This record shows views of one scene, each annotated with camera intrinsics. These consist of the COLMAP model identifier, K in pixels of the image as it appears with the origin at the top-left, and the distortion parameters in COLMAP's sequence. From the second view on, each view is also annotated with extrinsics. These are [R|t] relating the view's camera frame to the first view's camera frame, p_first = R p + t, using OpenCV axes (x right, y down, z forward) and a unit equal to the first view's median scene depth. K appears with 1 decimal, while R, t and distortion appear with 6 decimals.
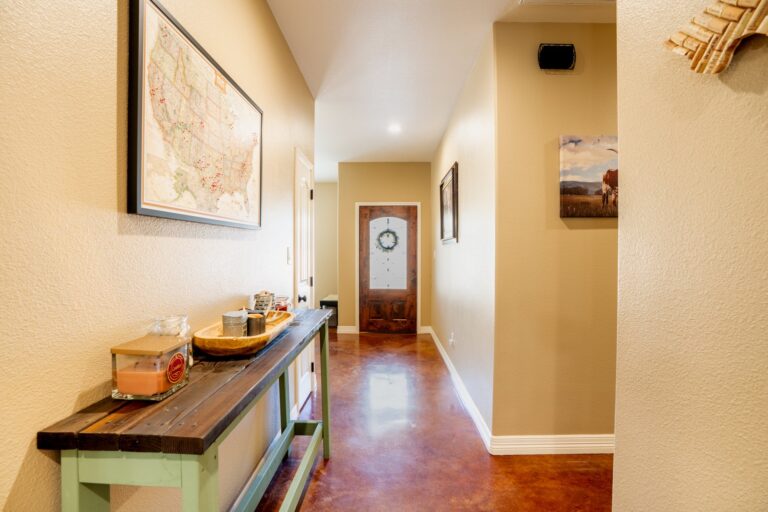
lens RADIAL K [[353.6, 0, 384.0], [0, 353.6, 256.0], [0, 0, 1]] dist [-0.001476, 0.000219]
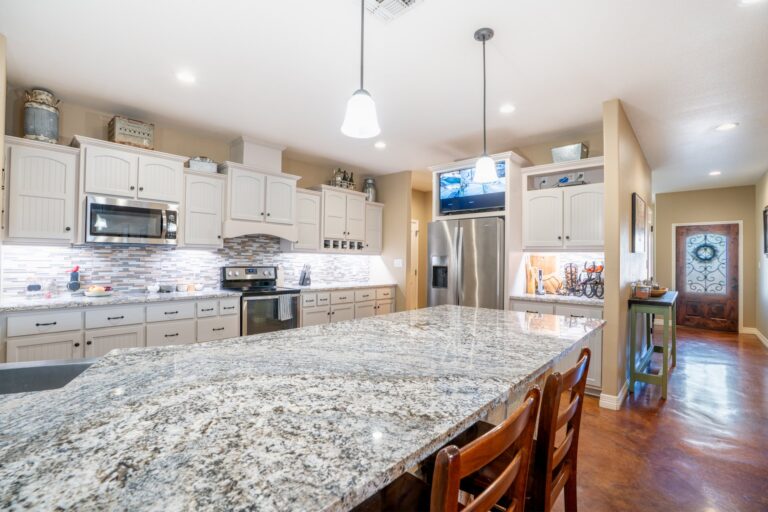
lens RADIAL K [[353.6, 0, 384.0], [0, 353.6, 256.0], [0, 0, 1]] dist [-0.001476, 0.000219]
pose [[0.766327, 0.001154, -0.642450, -0.056436], [-0.014591, 0.999772, -0.015608, 0.001615], [0.642285, 0.021335, 0.766169, -0.661298]]
